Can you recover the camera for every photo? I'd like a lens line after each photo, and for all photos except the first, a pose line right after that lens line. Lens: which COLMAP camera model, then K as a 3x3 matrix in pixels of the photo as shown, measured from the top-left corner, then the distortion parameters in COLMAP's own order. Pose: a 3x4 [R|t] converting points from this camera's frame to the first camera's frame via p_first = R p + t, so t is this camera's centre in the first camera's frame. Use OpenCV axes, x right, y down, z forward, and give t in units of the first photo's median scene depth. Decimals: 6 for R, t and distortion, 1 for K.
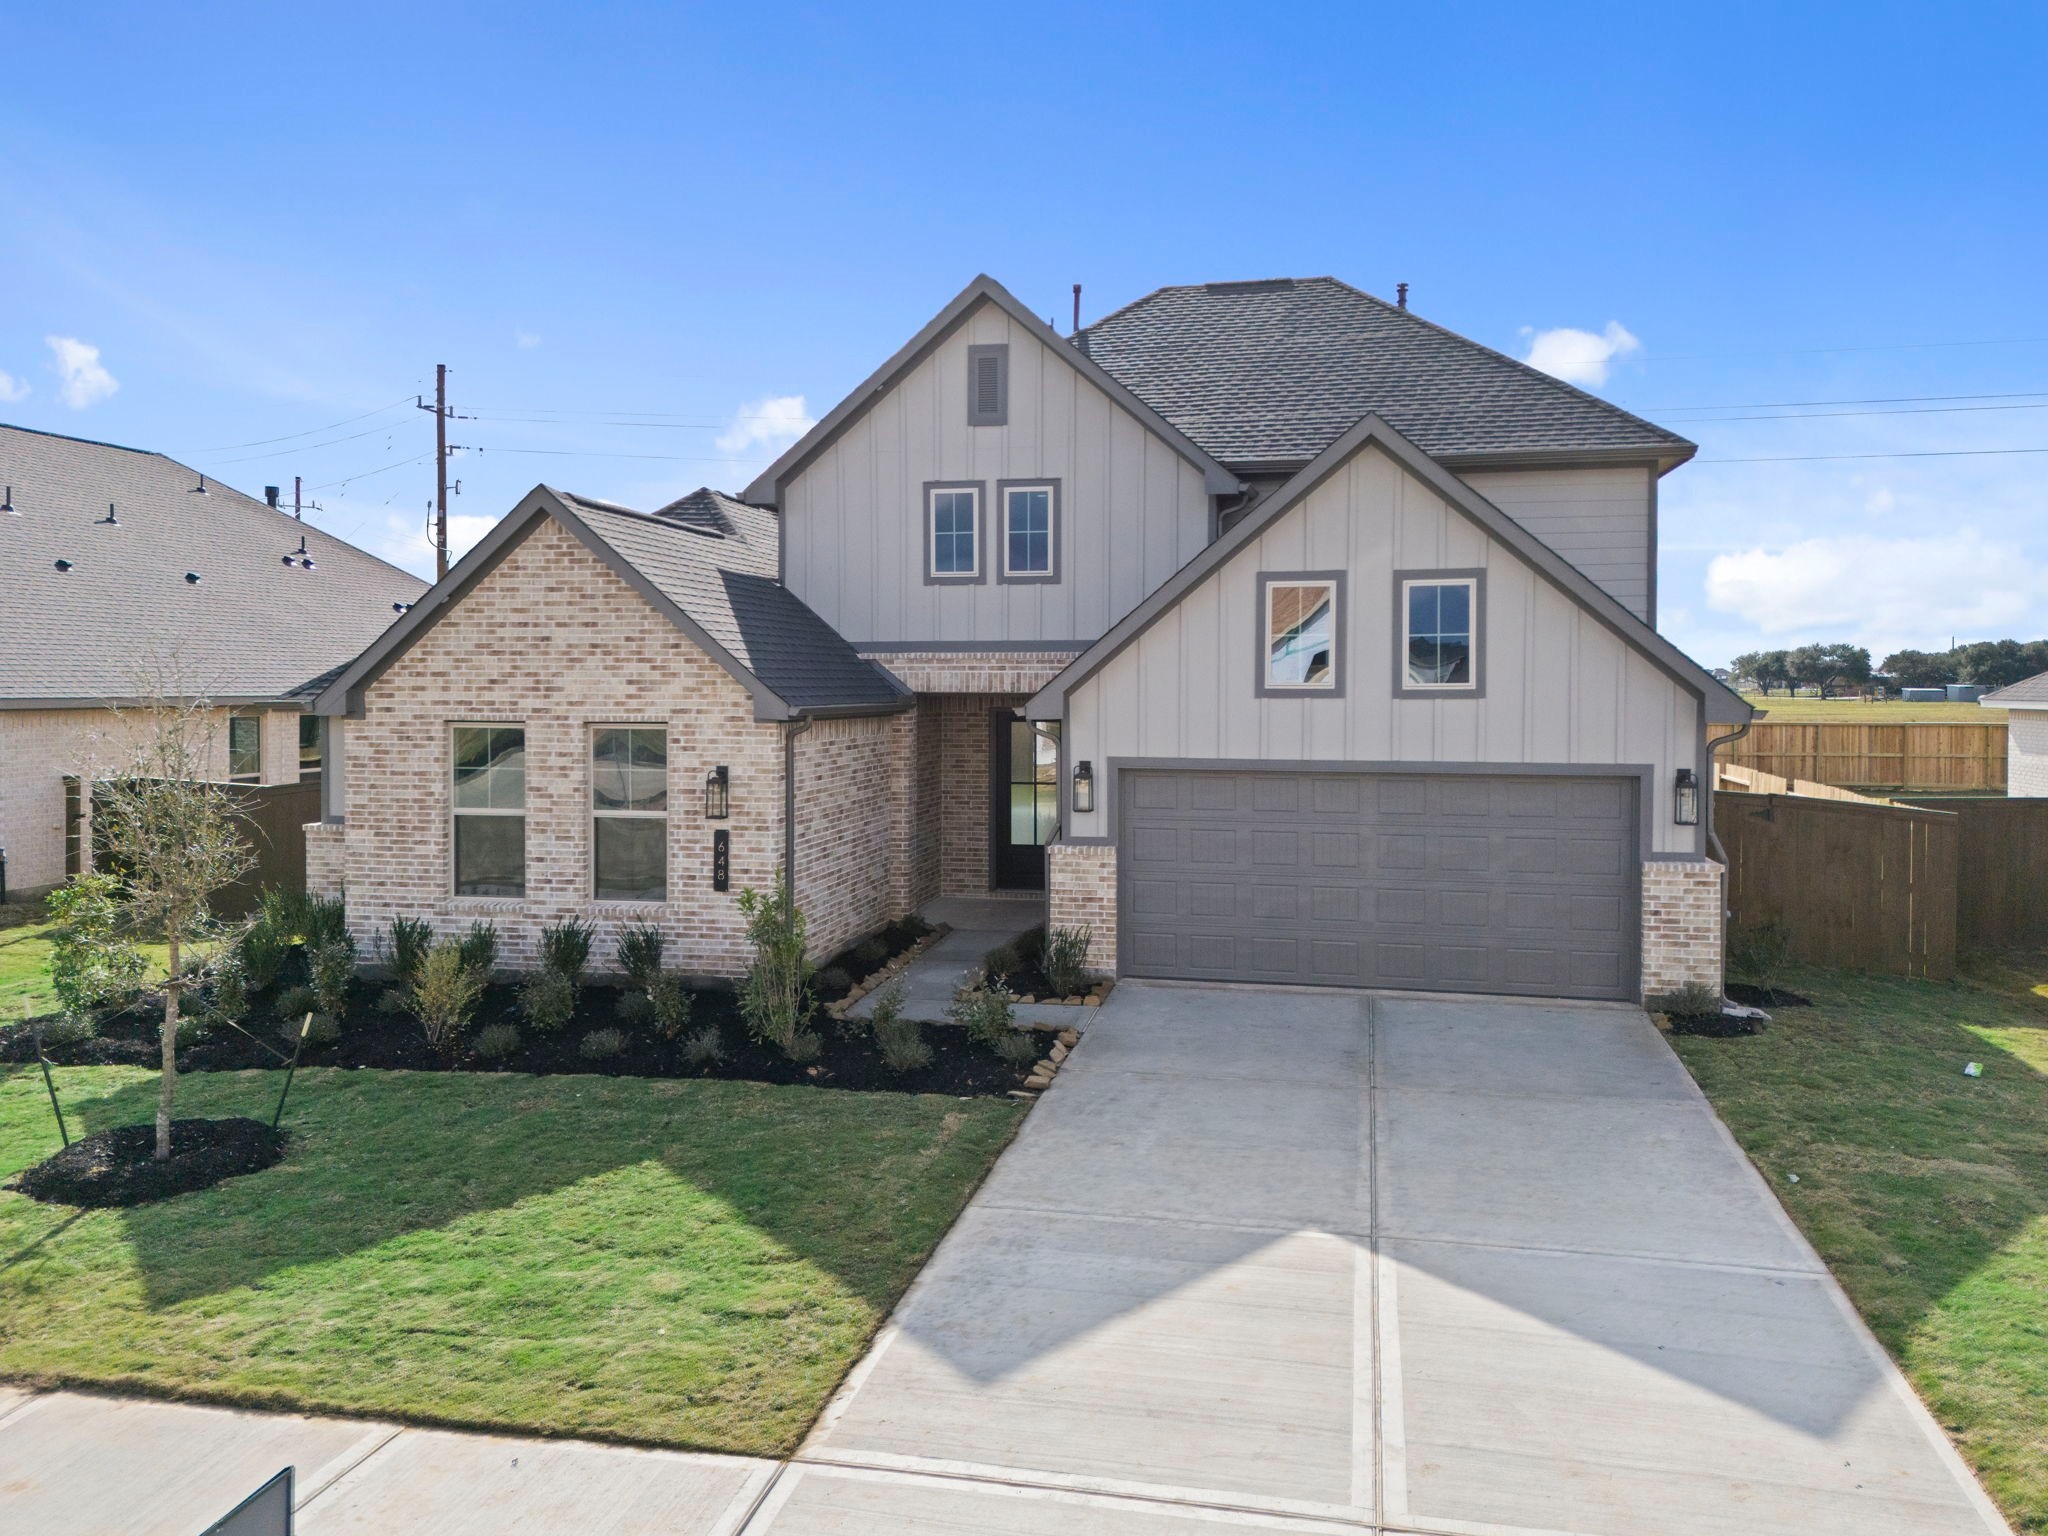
lens RADIAL K [[1531.2, 0, 1024.1], [0, 1531.2, 717.1], [0, 0, 1]] dist [0.079712, -0.076969]
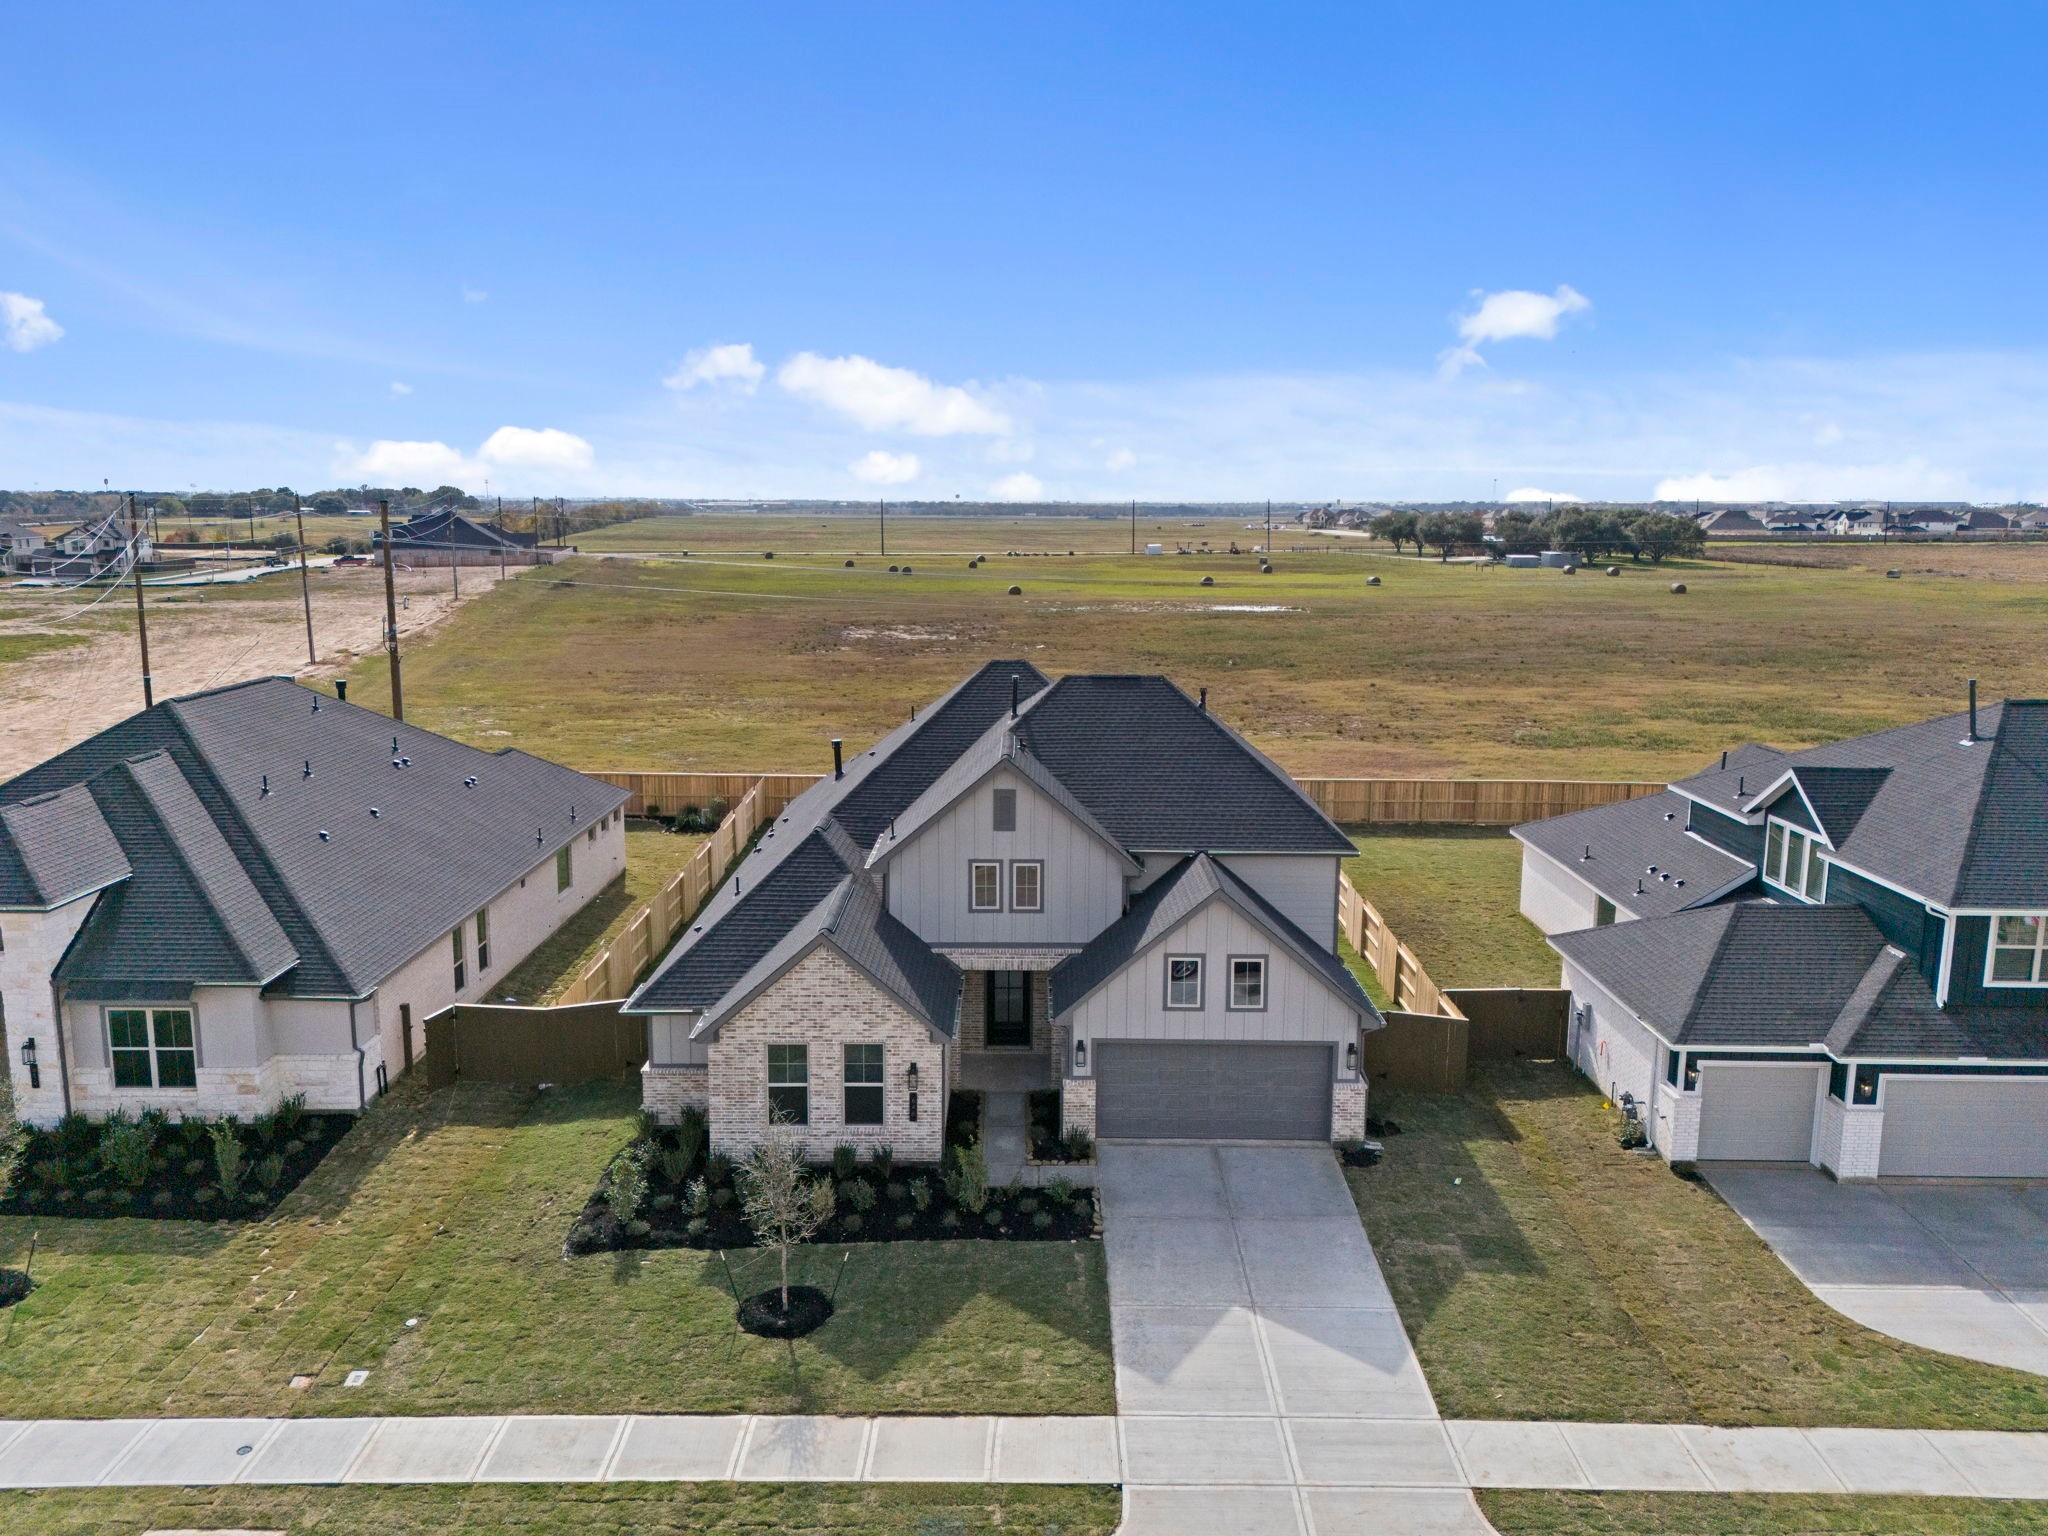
lens RADIAL K [[1524.9, 0, 1016.0], [0, 1524.9, 729.2], [0, 0, 1]] dist [0.038581, -0.001928]
pose [[0.979776, -0.028920, 0.197995, -0.450034], [0.002793, 0.991381, 0.130984, -0.671196], [-0.200076, -0.127782, 0.971412, -0.943759]]
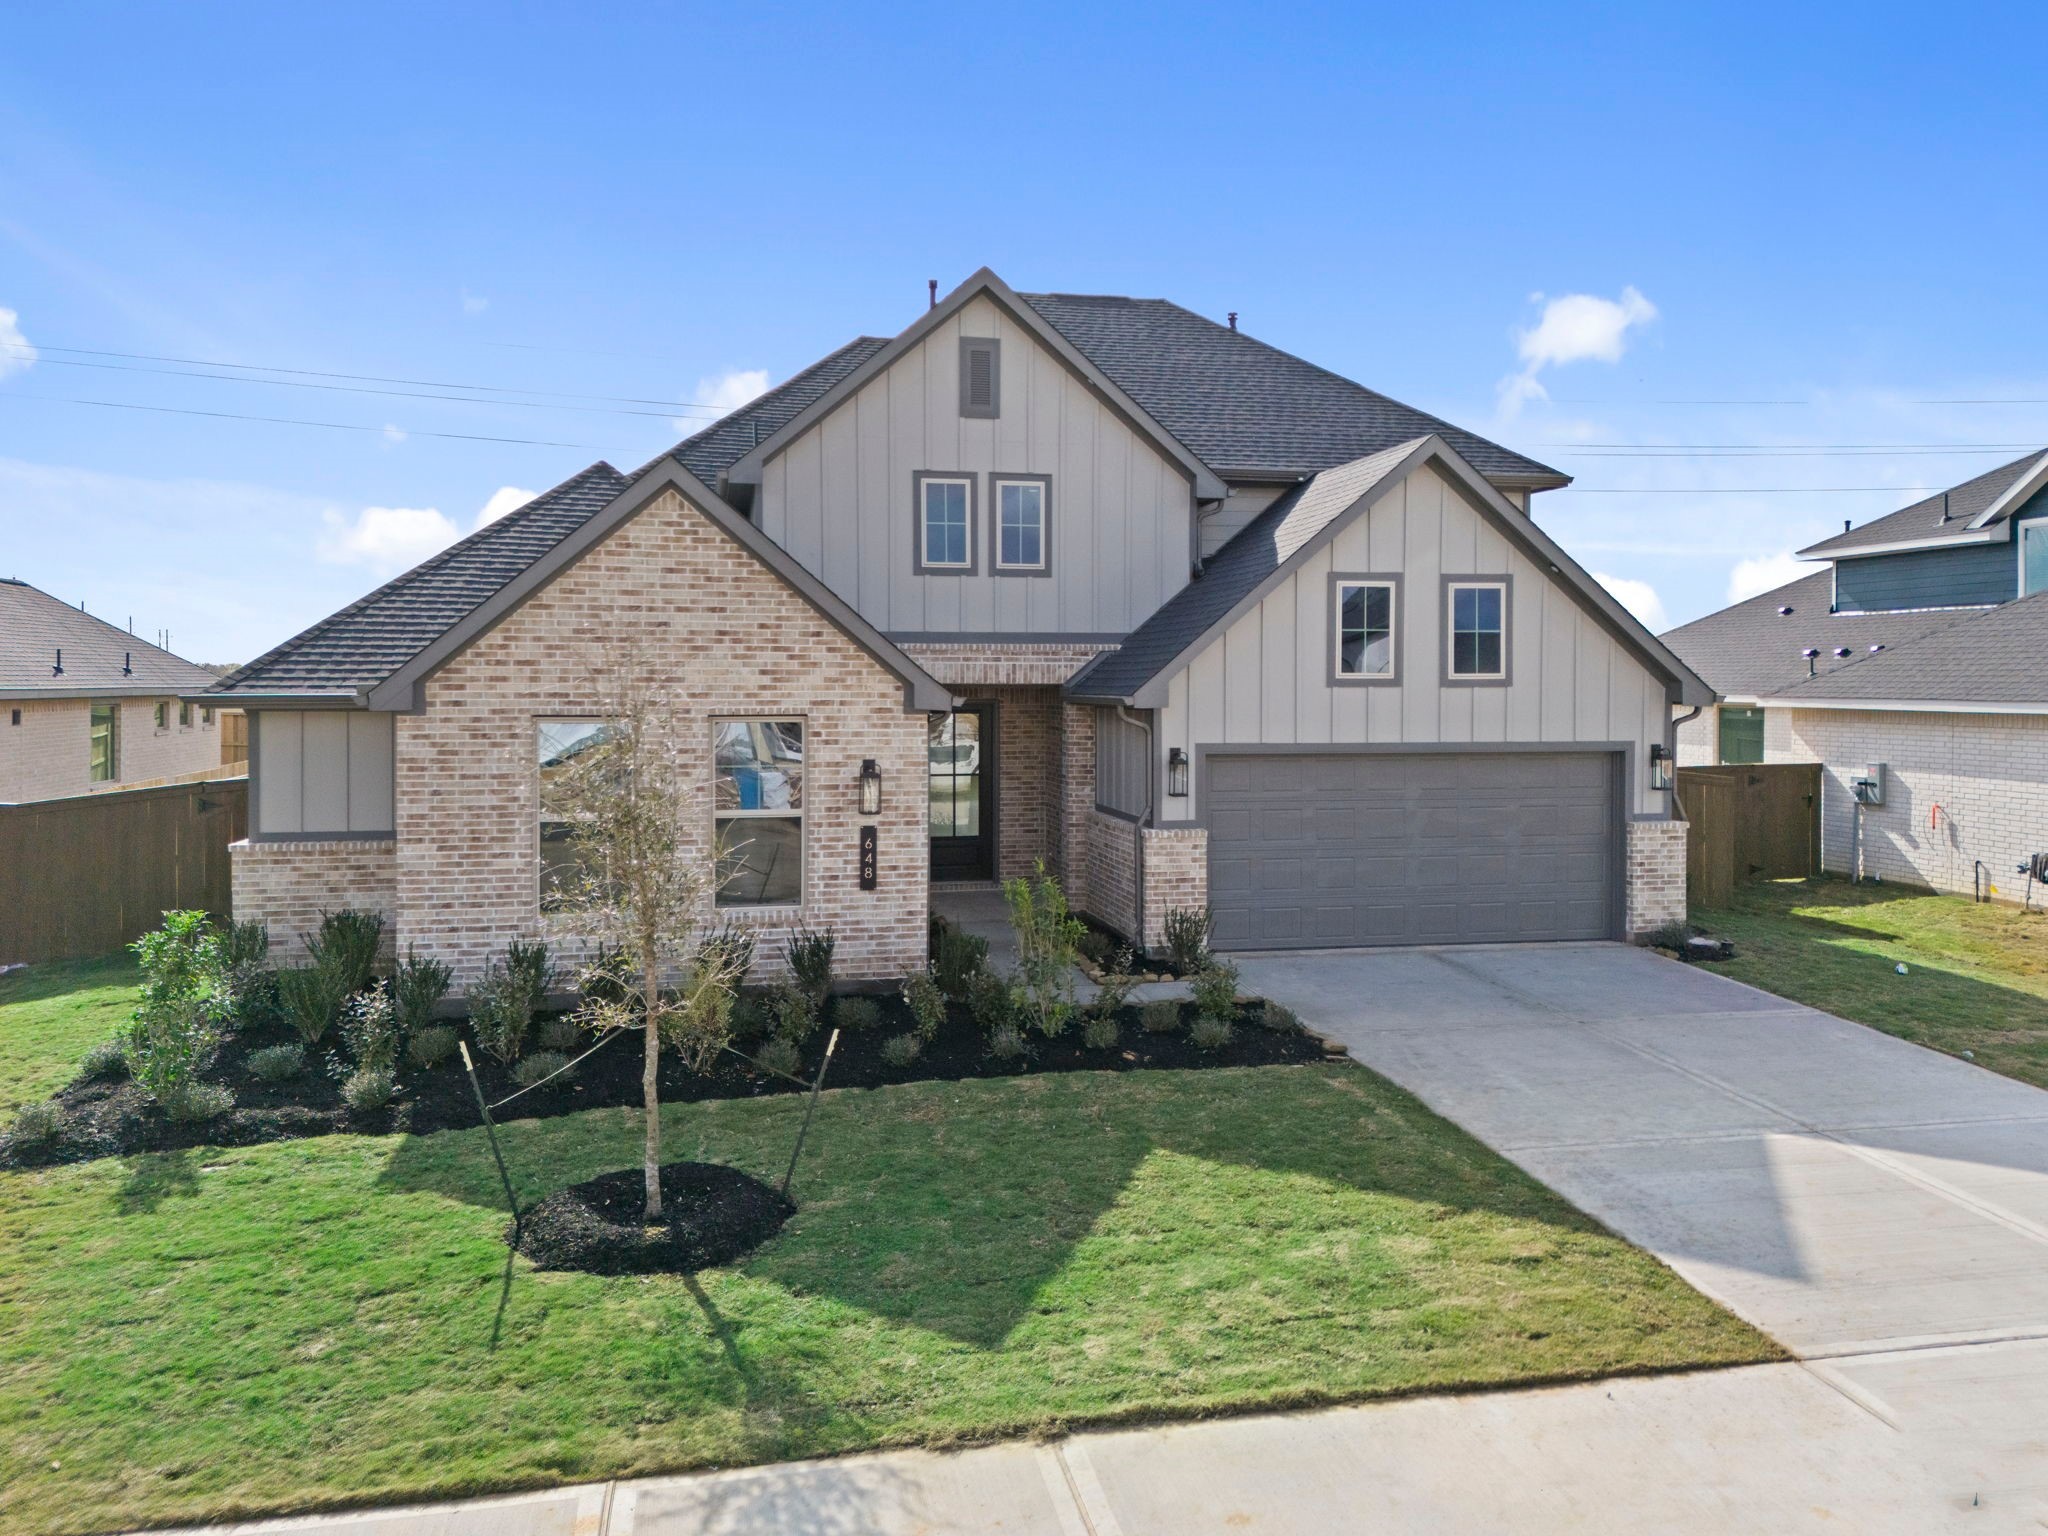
lens RADIAL K [[1531.2, 0, 1024.1], [0, 1531.2, 717.1], [0, 0, 1]] dist [0.079712, -0.076969]
pose [[0.914719, -0.010306, 0.403960, -0.490257], [0.009357, 0.999947, 0.004323, 0.002031], [-0.403983, -0.000174, 0.914767, 0.085777]]
